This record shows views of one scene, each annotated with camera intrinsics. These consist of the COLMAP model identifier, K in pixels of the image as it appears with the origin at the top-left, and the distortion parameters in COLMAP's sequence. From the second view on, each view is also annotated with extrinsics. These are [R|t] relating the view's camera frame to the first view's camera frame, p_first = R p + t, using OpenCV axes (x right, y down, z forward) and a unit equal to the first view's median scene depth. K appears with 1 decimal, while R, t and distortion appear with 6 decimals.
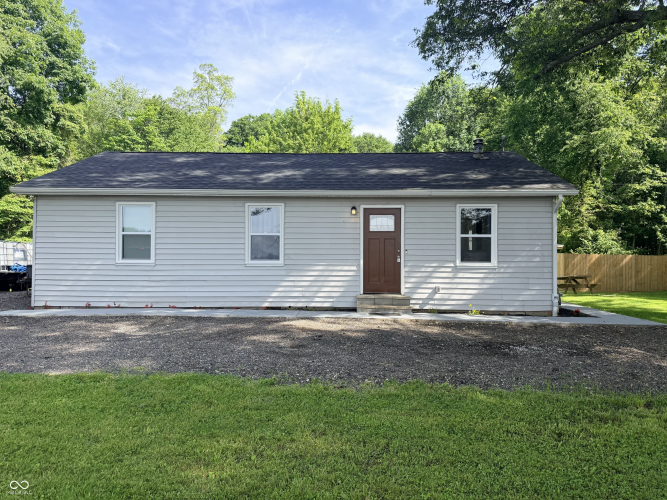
lens RADIAL K [[463.0, 0, 335.3], [0, 463.0, 262.2], [0, 0, 1]] dist [0.030761, -0.021738]
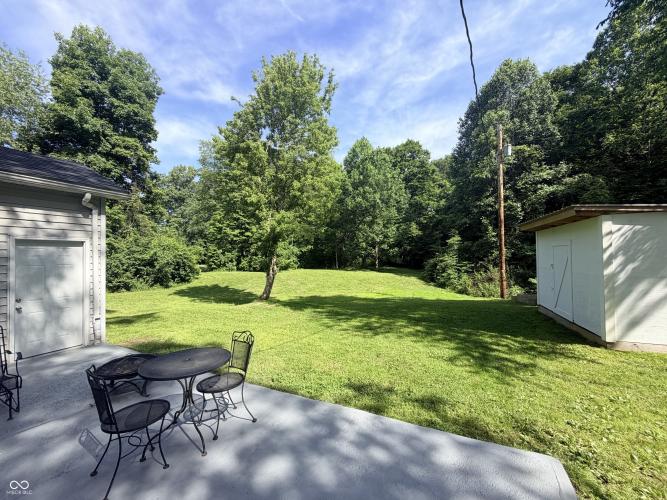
lens RADIAL K [[266.6, 0, 336.3], [0, 266.6, 249.6], [0, 0, 1]] dist [-0.003608, 0.000272]
pose [[0.905995, -0.022555, -0.422688, 0.628747], [0.012664, 0.999577, -0.026195, -0.034212], [0.423100, 0.018380, 0.905897, 1.691223]]
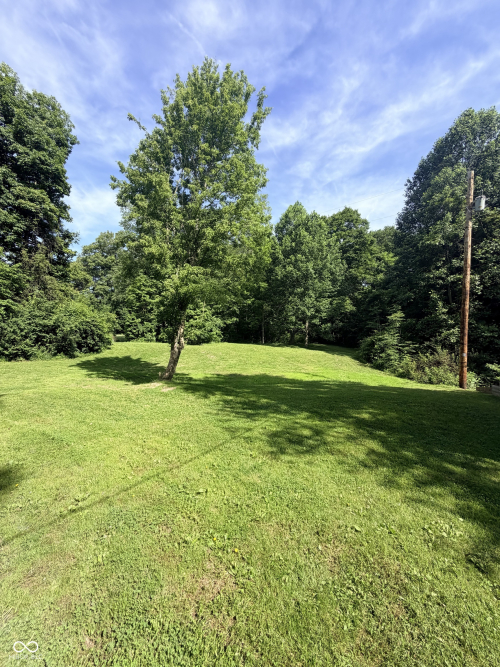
lens RADIAL K [[266.6, 0, 255.3], [0, 266.6, 333.2], [0, 0, 1]] dist [-0.003608, 0.000272]
pose [[0.889585, 0.024690, -0.456102, 0.550813], [-0.024020, 0.999685, 0.007267, -0.025691], [0.456138, 0.004491, 0.889898, 1.914290]]
